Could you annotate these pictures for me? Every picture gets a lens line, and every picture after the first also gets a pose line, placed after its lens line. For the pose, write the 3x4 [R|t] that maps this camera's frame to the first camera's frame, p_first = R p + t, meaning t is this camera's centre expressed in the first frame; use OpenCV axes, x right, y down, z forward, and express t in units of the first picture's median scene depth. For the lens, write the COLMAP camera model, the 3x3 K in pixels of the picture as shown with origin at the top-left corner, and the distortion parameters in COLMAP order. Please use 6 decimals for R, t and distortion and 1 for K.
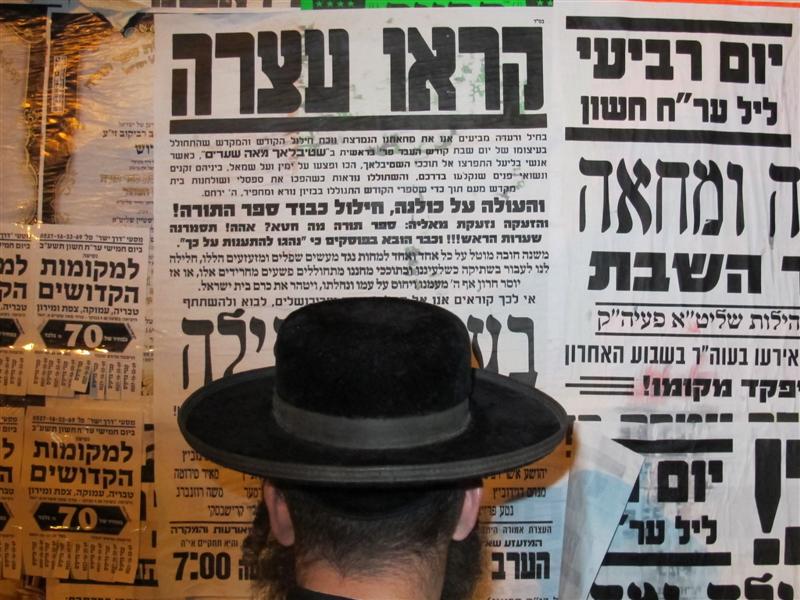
lens RADIAL K [[912.6, 0, 400.6], [0, 912.6, 296.4], [0, 0, 1]] dist [-0.107365, 0.000000]
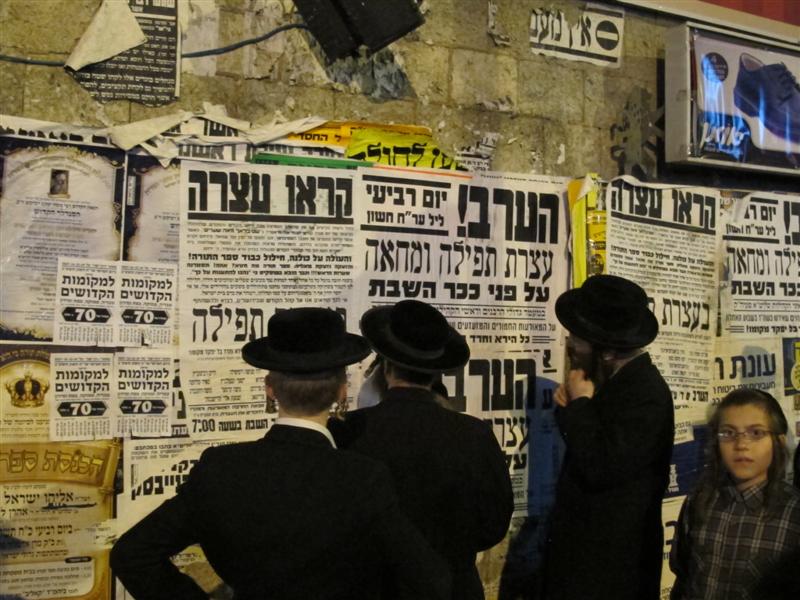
lens RADIAL K [[912.6, 0, 399.8], [0, 912.6, 301.3], [0, 0, 1]] dist [-0.107365, 0.000000]
pose [[0.885371, 0.004545, 0.464863, -0.791976], [-0.020400, 0.999369, 0.029084, -0.062396], [-0.464438, -0.035234, 0.884905, -1.073271]]
